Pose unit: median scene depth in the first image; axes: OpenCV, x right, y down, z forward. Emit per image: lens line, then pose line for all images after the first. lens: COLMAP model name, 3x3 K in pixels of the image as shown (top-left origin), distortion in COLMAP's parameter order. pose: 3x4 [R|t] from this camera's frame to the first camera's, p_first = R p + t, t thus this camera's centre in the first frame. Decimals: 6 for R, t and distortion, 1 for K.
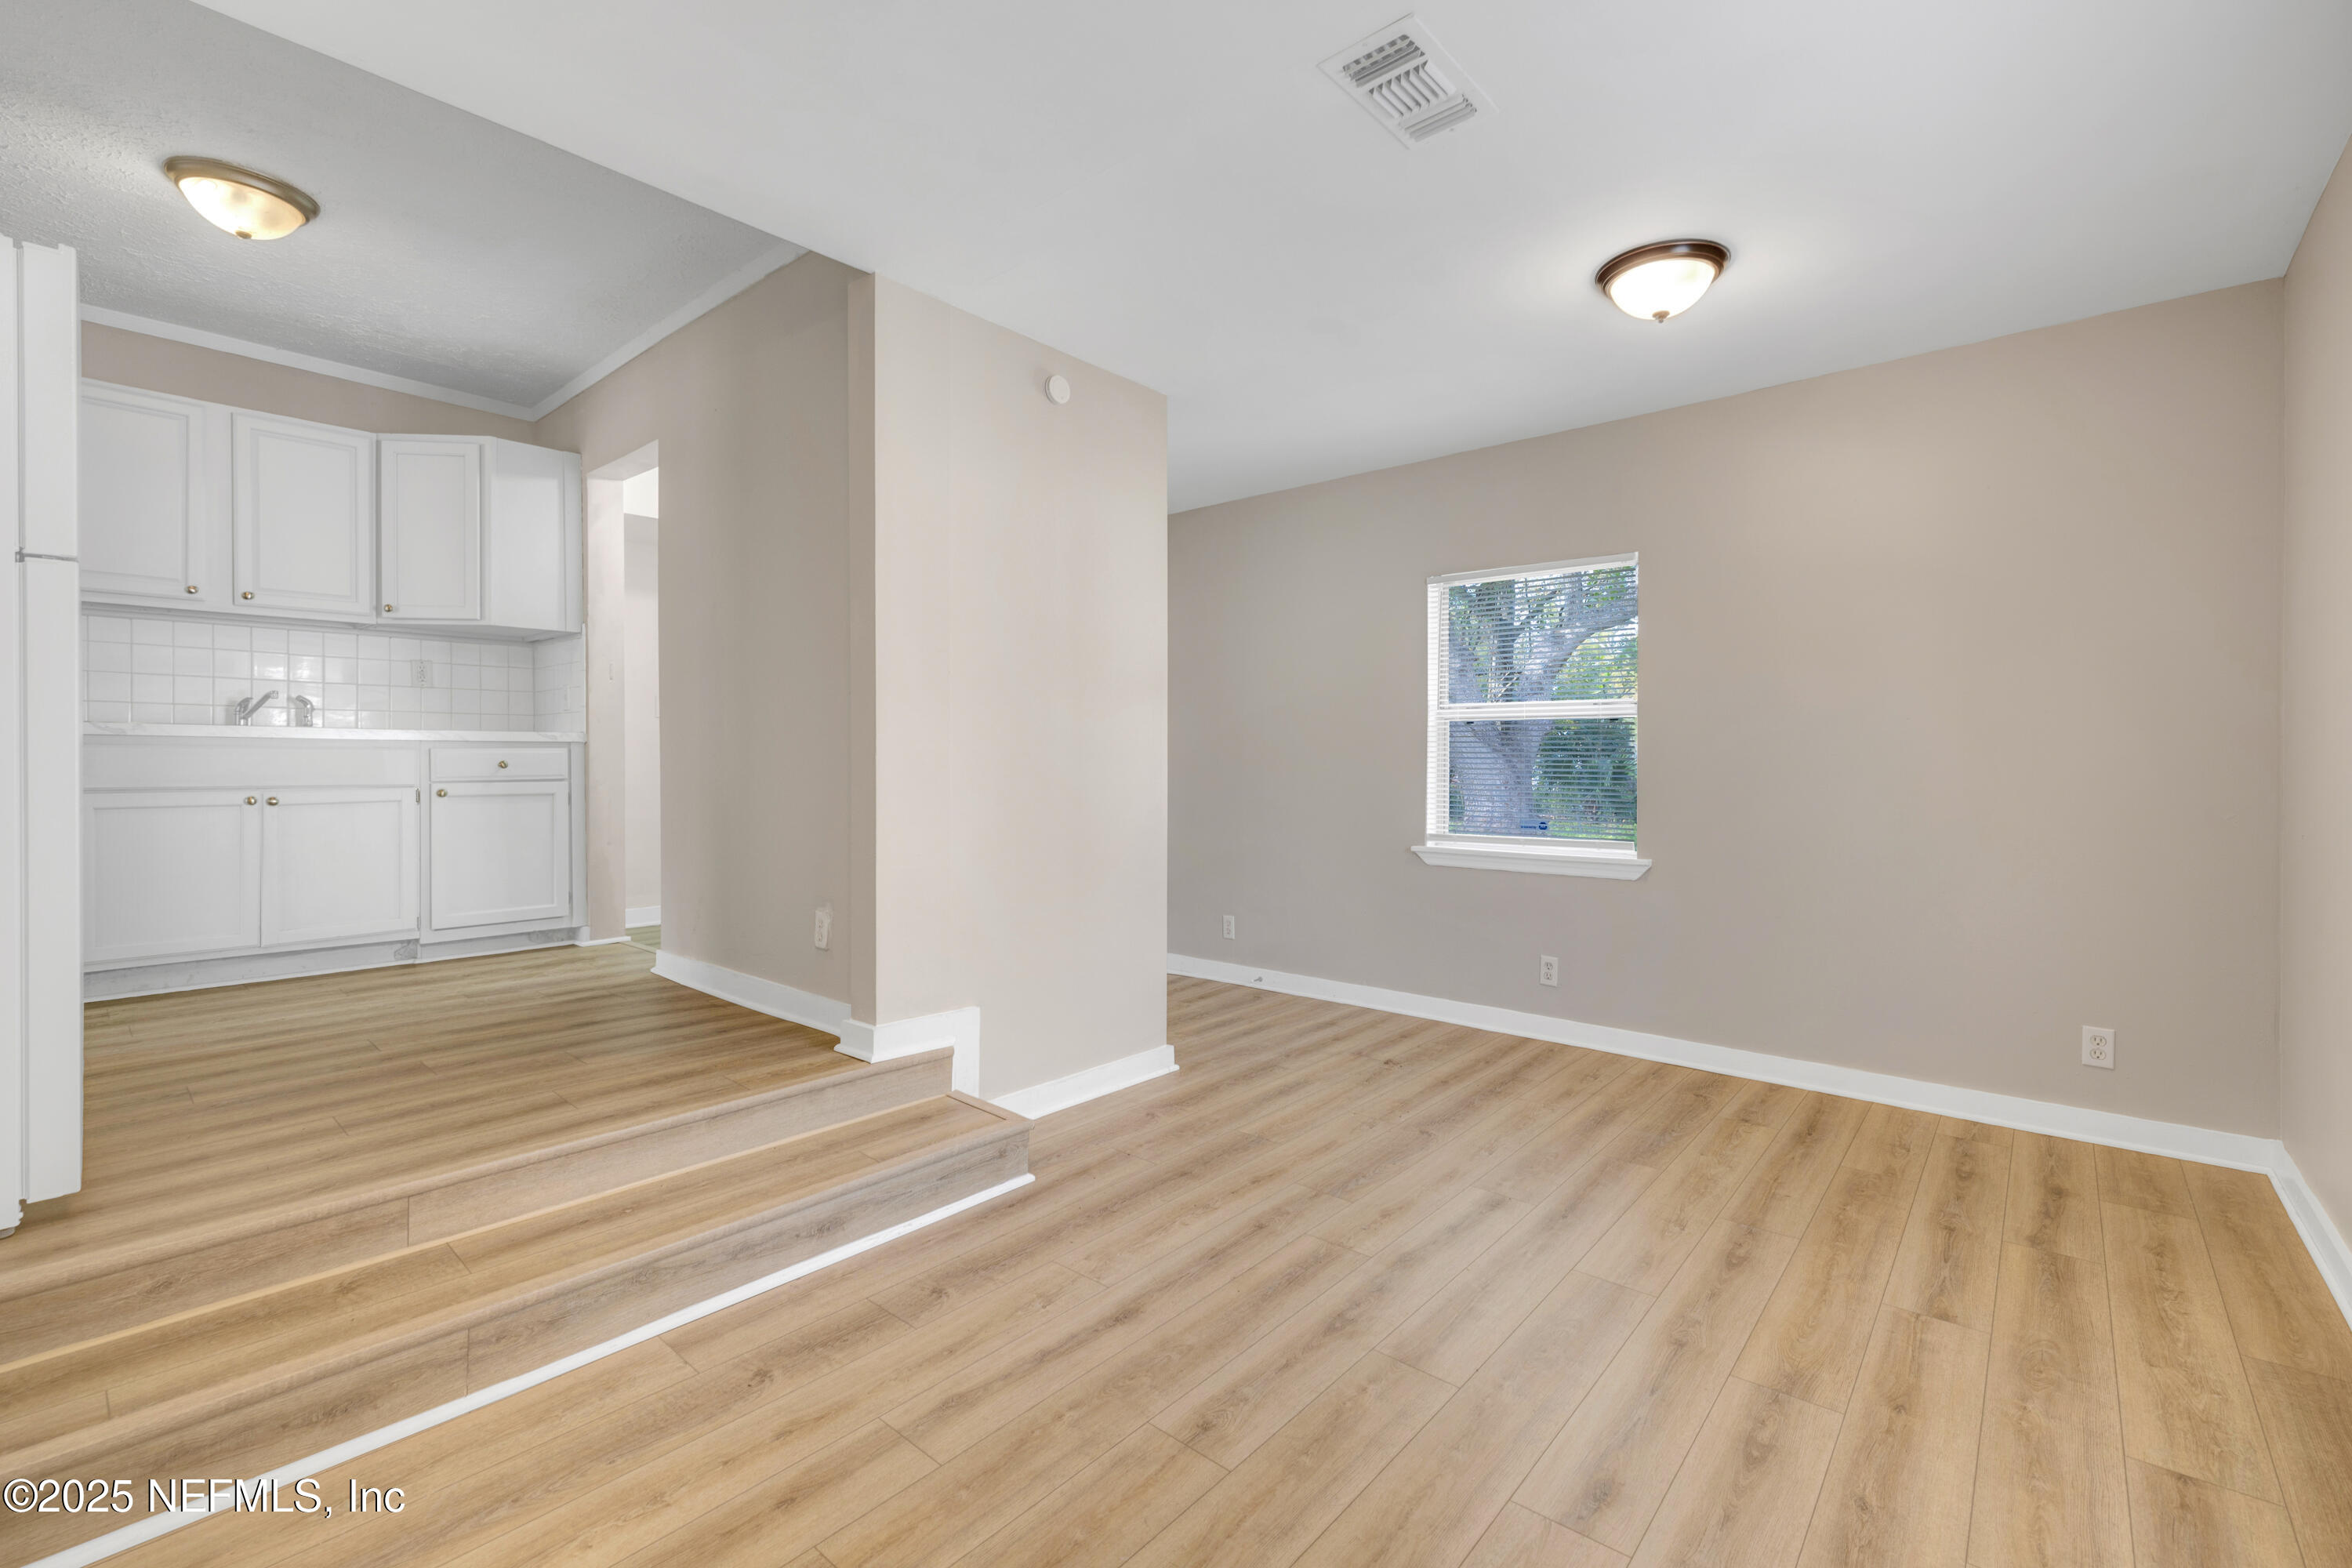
lens RADIAL K [[1025.8, 0, 1185.8], [0, 1025.8, 767.3], [0, 0, 1]] dist [0.001161, 0.000263]
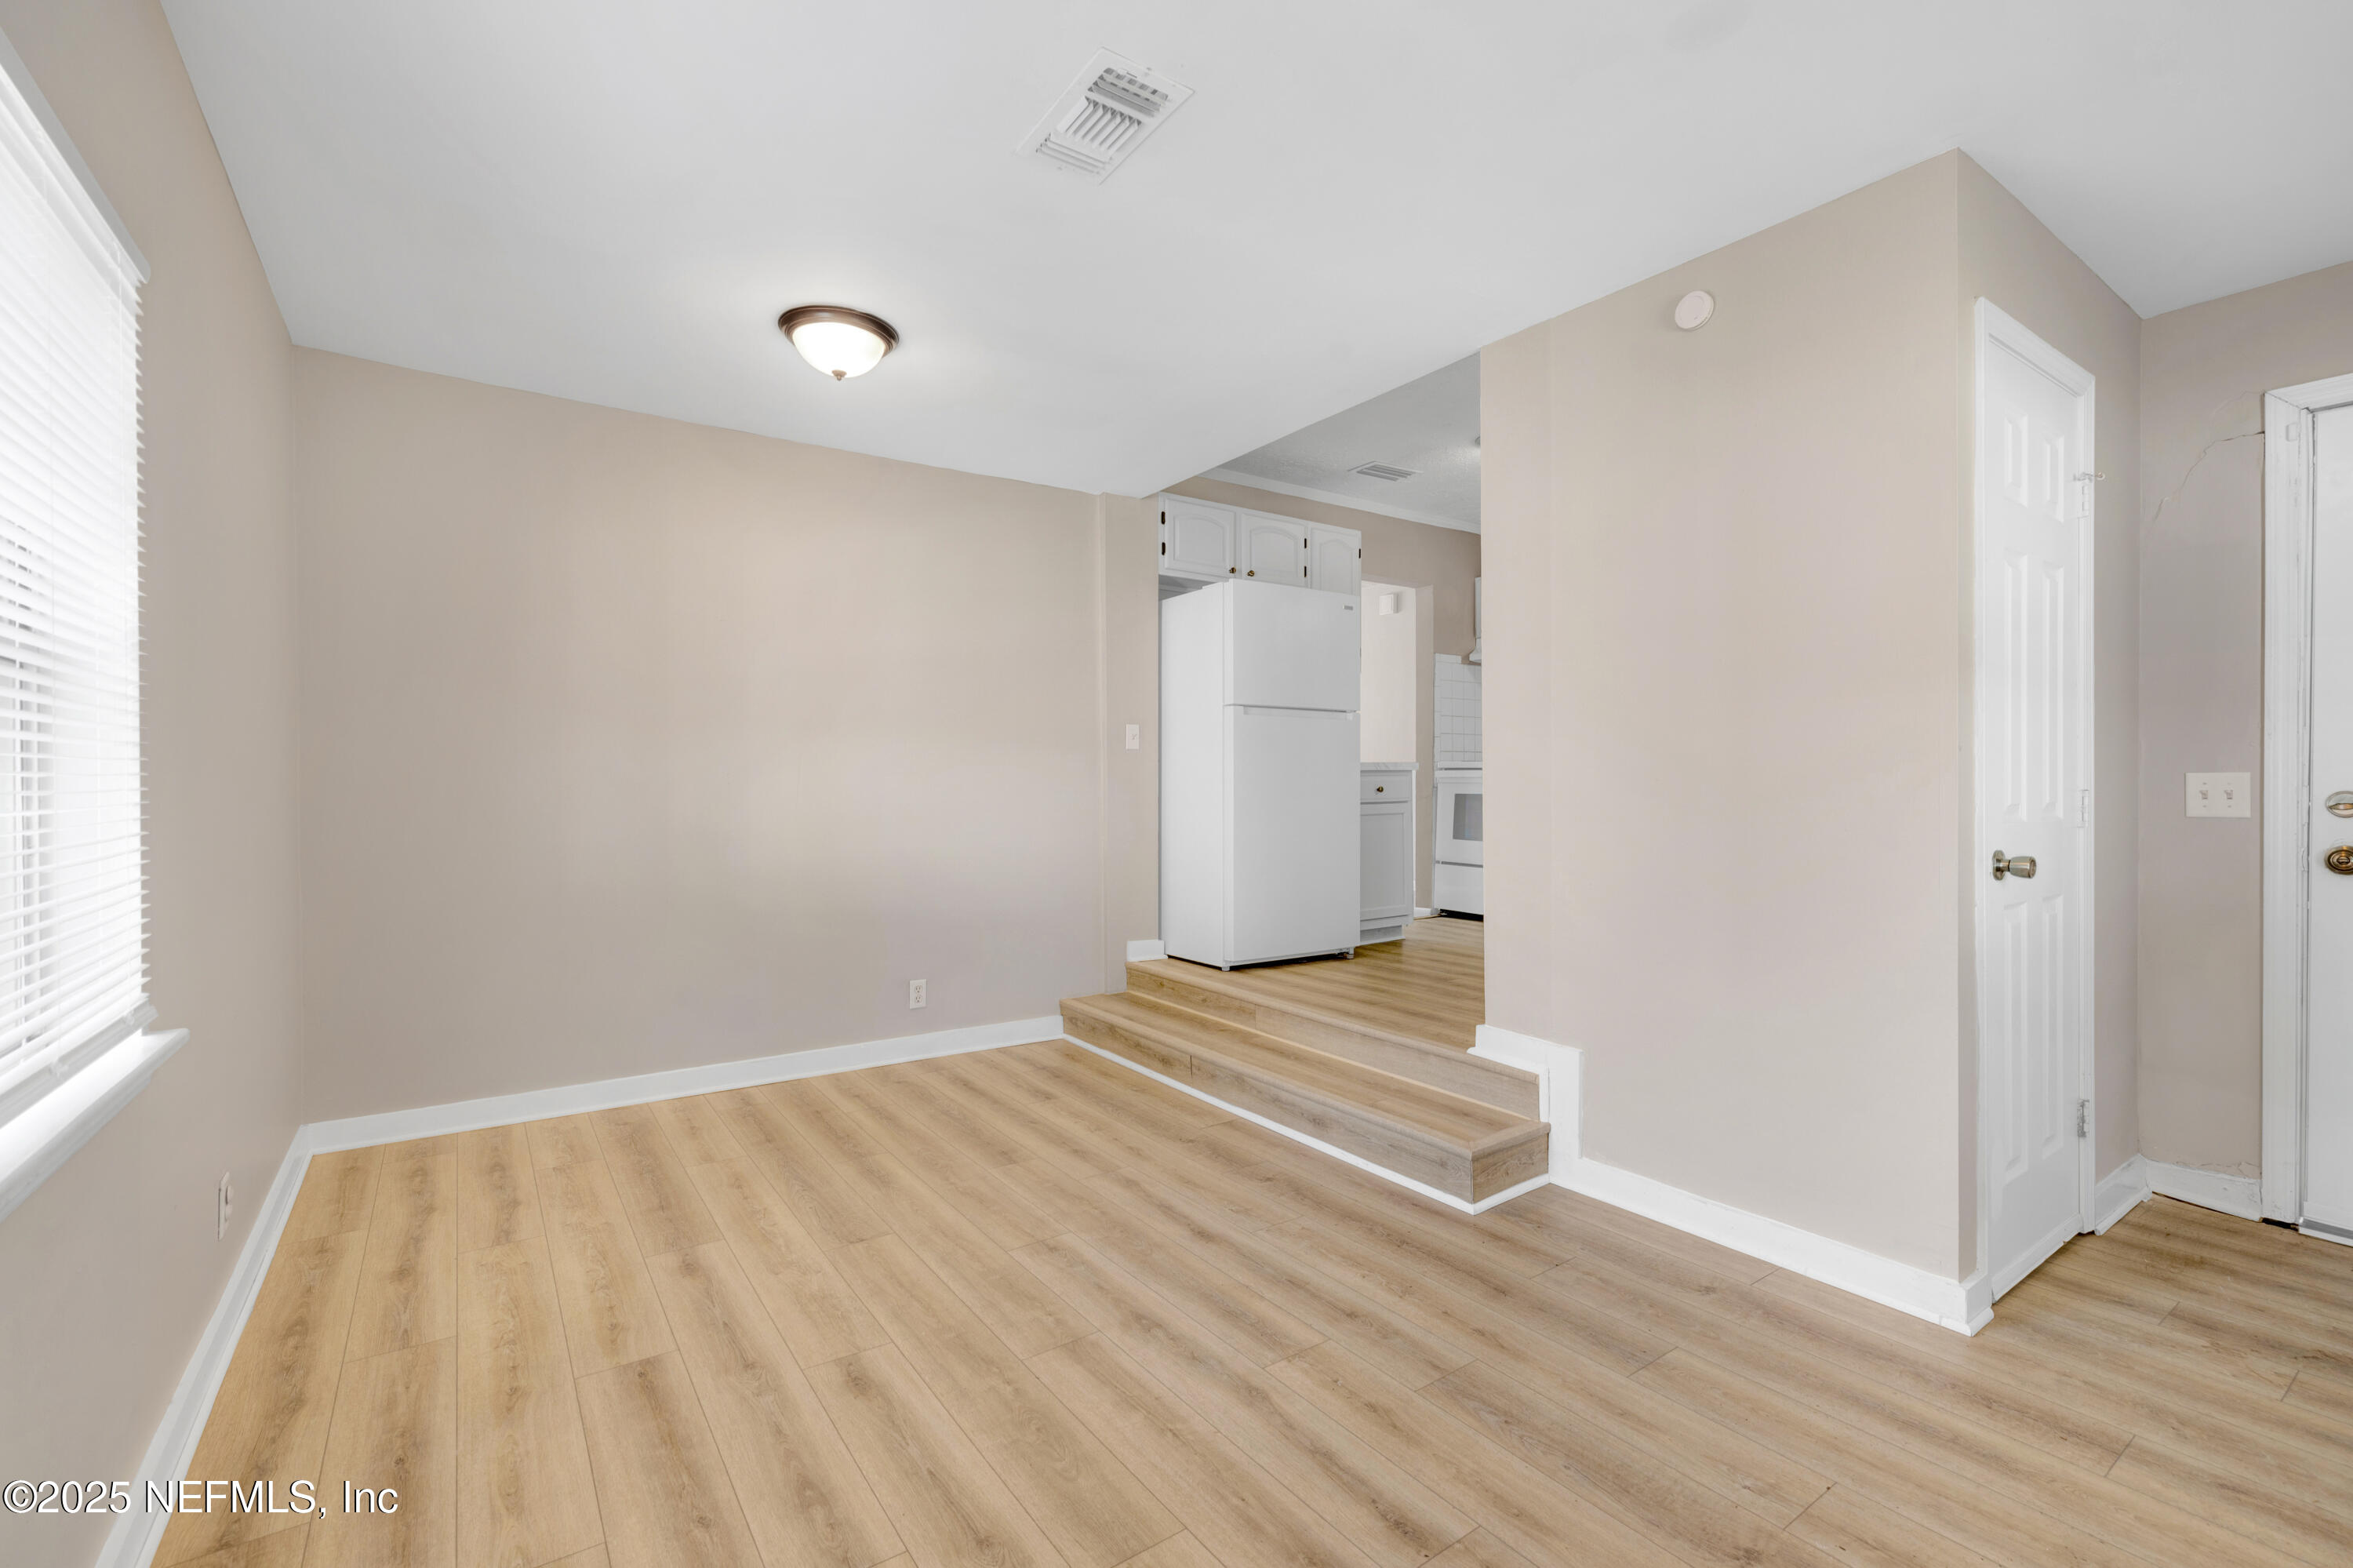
lens RADIAL K [[1026.3, 0, 1186.6], [0, 1026.3, 791.8], [0, 0, 1]] dist [0.001161, 0.000263]
pose [[-0.247340, 0.004005, -0.968920, 1.050620], [-0.006024, 0.999966, 0.005671, -0.005914], [0.968910, 0.007239, -0.247307, 1.180446]]
